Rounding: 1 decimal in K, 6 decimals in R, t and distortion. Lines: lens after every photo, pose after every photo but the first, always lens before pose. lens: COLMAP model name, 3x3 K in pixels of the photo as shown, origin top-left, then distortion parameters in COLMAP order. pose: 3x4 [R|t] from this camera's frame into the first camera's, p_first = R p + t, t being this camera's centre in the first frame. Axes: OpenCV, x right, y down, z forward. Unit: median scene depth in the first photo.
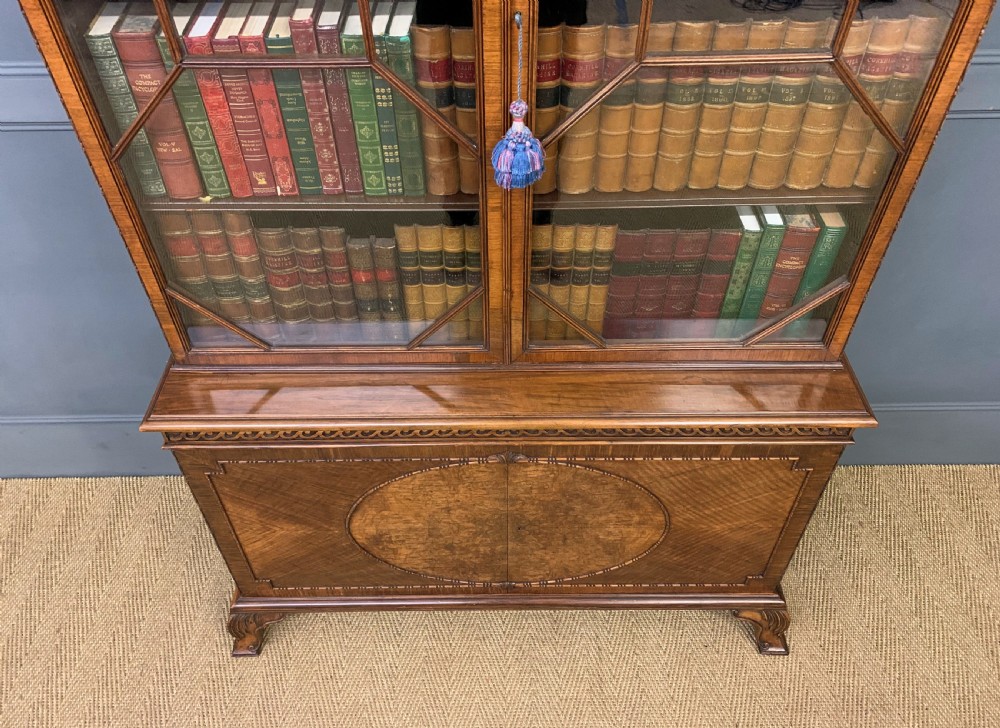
lens RADIAL K [[764.1, 0, 497.1], [0, 764.1, 368.6], [0, 0, 1]] dist [0.045033, -0.050067]
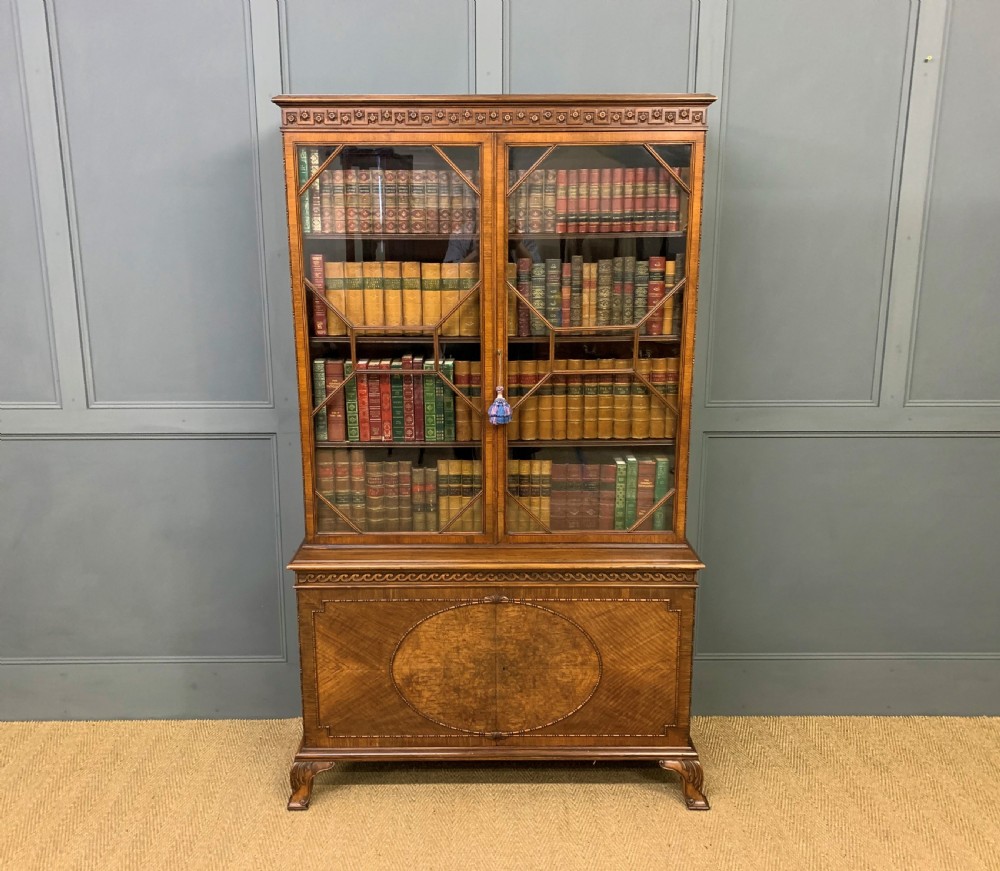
lens RADIAL K [[863.7, 0, 484.6], [0, 863.7, 431.3], [0, 0, 1]] dist [0.034453, -0.007908]
pose [[0.999988, 0.004684, -0.001215, -0.009774], [-0.004602, 0.843057, -0.537805, 0.783046], [-0.001495, 0.537804, 0.843068, -0.748178]]
